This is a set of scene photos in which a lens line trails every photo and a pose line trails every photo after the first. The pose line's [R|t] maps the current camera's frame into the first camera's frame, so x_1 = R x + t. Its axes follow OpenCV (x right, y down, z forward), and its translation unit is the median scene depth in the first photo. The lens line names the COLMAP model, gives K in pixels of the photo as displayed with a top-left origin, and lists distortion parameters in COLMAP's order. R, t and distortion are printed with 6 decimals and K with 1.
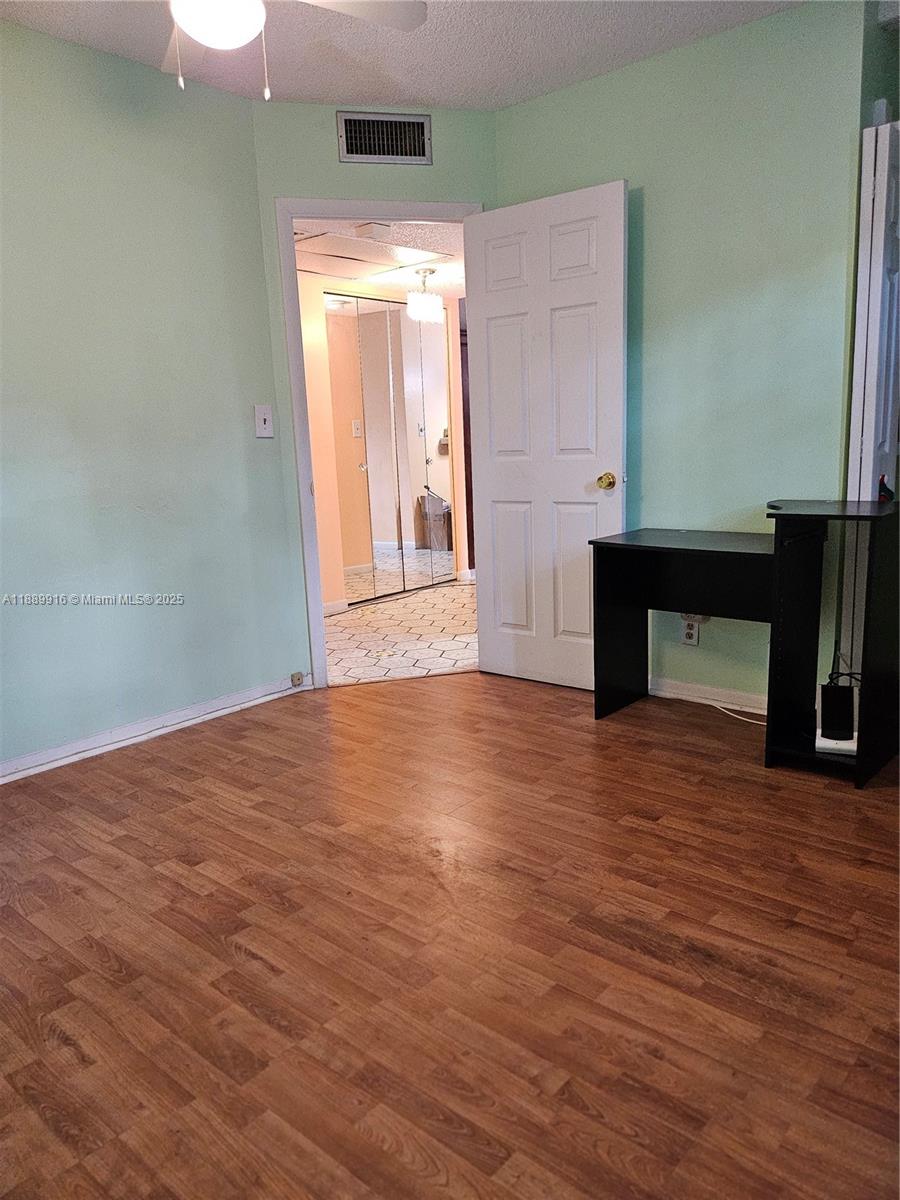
lens RADIAL K [[853.4, 0, 450.5], [0, 853.4, 599.4], [0, 0, 1]] dist [0.067498, -0.072606]
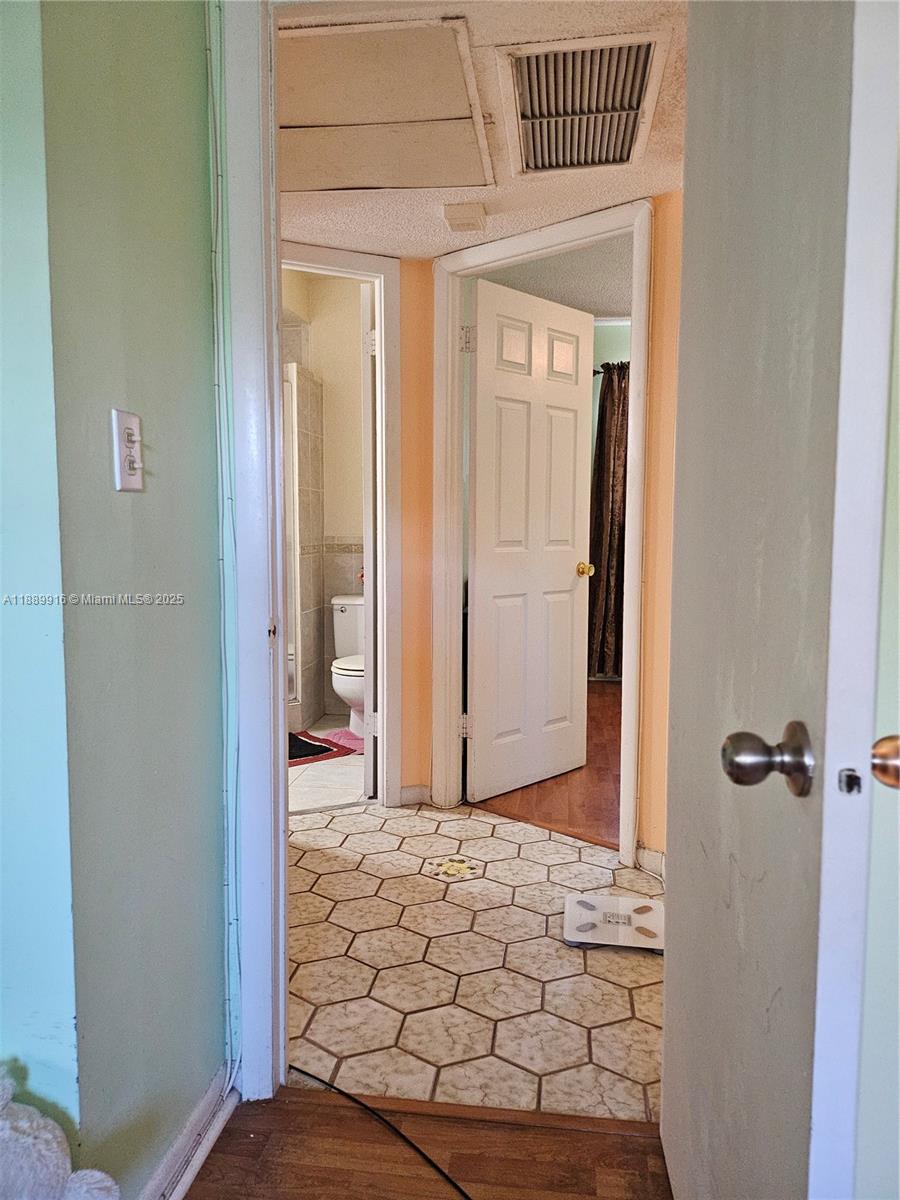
lens RADIAL K [[853.4, 0, 450.3], [0, 853.4, 601.8], [0, 0, 1]] dist [0.067498, -0.072606]
pose [[-0.559381, -0.039539, 0.827967, -0.640544], [0.164962, 0.973572, 0.157942, -0.244732], [-0.812330, 0.224933, -0.538075, 1.428837]]
